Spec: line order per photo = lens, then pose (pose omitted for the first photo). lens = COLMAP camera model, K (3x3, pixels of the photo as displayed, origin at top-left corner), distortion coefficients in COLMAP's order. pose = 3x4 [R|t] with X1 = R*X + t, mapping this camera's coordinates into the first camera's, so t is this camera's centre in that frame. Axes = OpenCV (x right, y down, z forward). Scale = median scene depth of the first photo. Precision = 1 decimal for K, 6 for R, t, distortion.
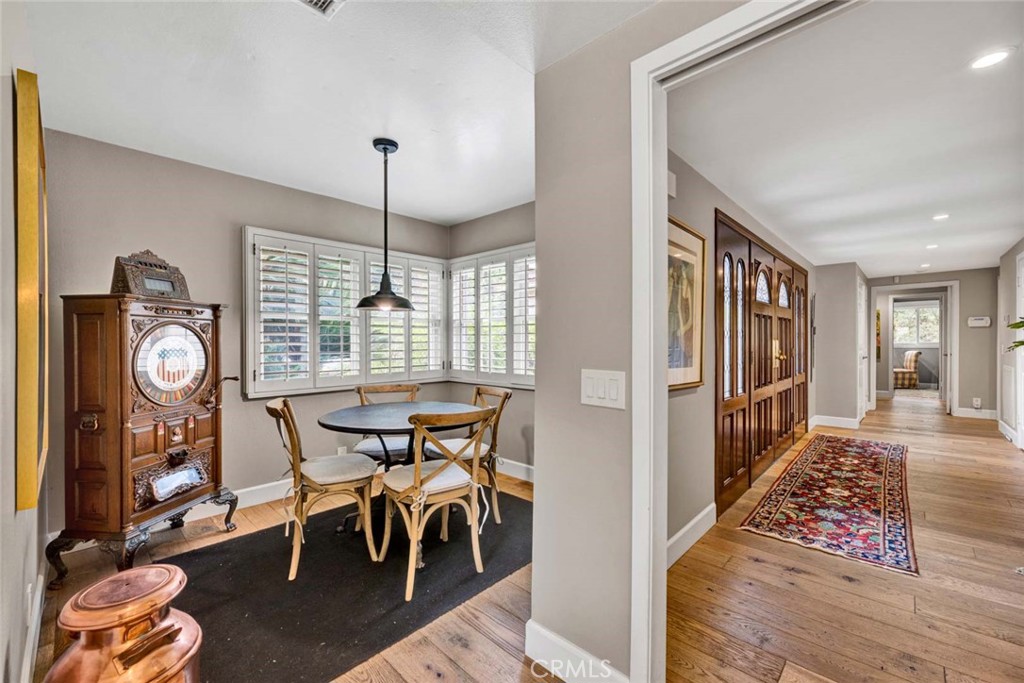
lens RADIAL K [[416.1, 0, 508.6], [0, 416.1, 343.0], [0, 0, 1]] dist [0.000309, -0.000031]
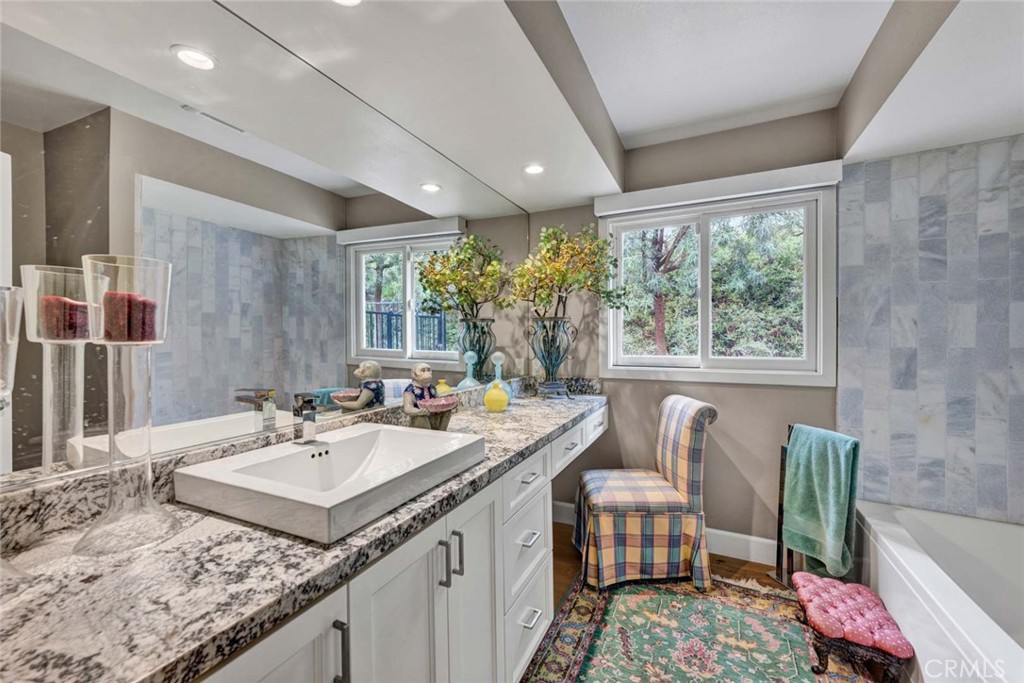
lens RADIAL K [[416.1, 0, 508.6], [0, 416.1, 343.0], [0, 0, 1]] dist [0.000309, -0.000031]
pose [[0.952207, -0.006884, 0.305376, 0.861710], [0.006430, 0.999976, 0.002493, -0.012258], [-0.305385, -0.000410, 0.952229, 0.865921]]
